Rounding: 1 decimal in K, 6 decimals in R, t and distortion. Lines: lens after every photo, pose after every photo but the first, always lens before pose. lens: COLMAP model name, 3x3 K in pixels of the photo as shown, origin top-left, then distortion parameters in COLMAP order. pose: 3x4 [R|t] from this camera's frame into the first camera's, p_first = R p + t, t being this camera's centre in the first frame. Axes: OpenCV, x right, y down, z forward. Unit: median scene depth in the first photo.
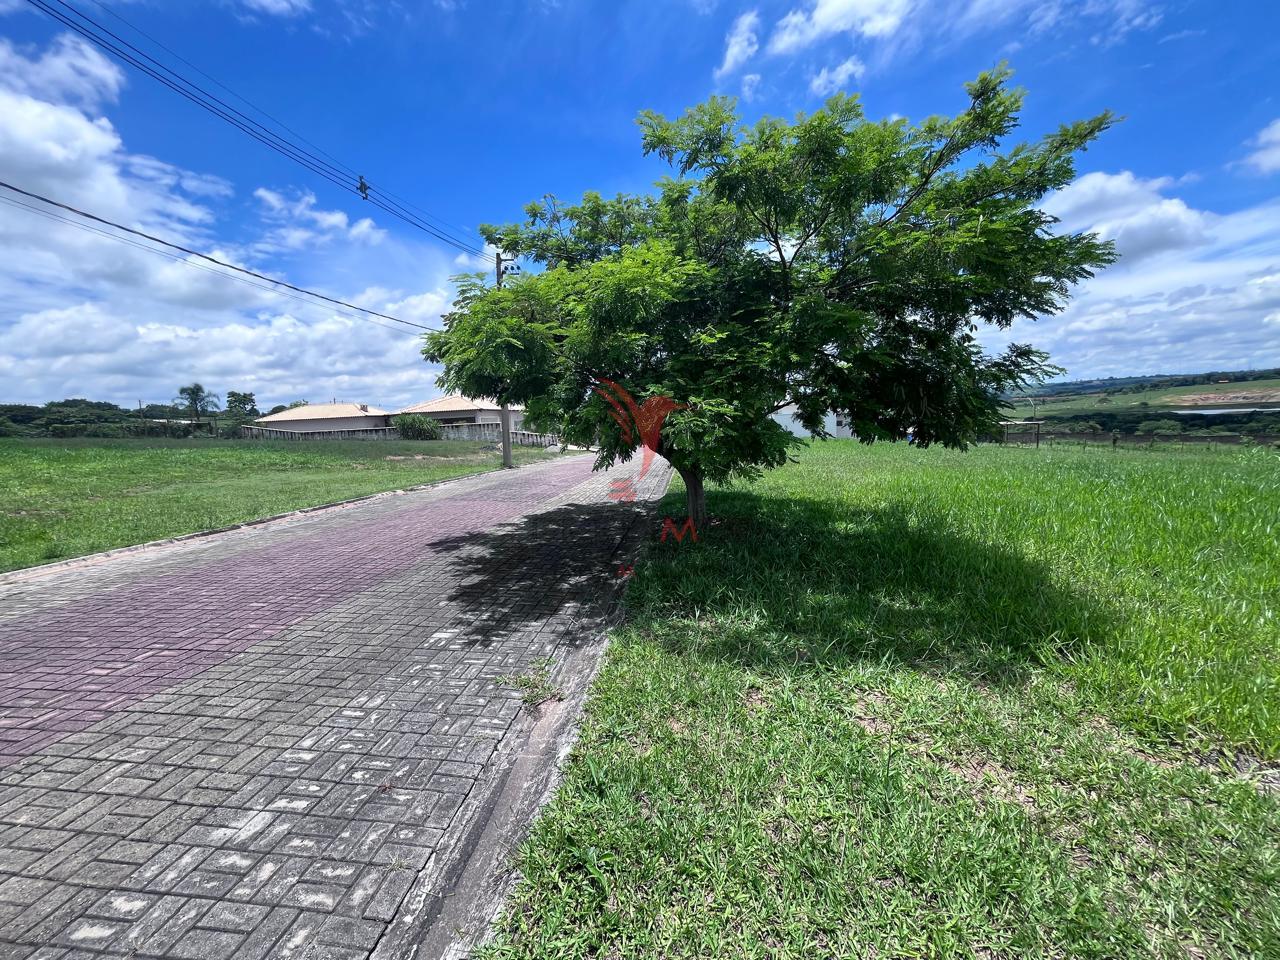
lens RADIAL K [[516.8, 0, 633.0], [0, 516.8, 478.8], [0, 0, 1]] dist [-0.000673, -0.000601]
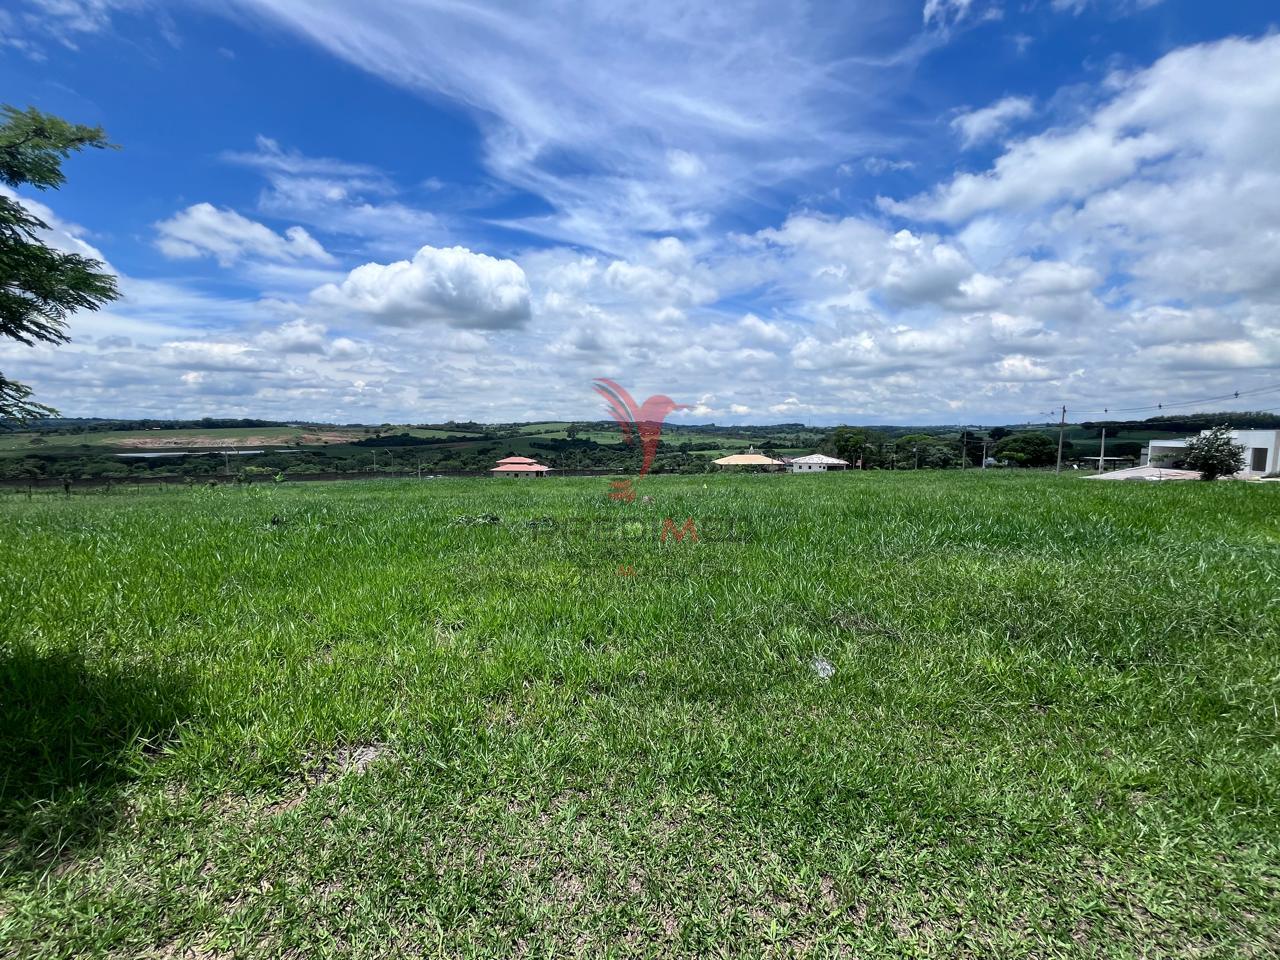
lens RADIAL K [[515.2, 0, 636.0], [0, 515.2, 483.1], [0, 0, 1]] dist [-0.001143, -0.000381]
pose [[-0.023332, -0.042994, 0.998803, -0.005515], [0.116172, 0.992190, 0.045423, -0.027344], [-0.992955, 0.117092, -0.018155, 0.112808]]
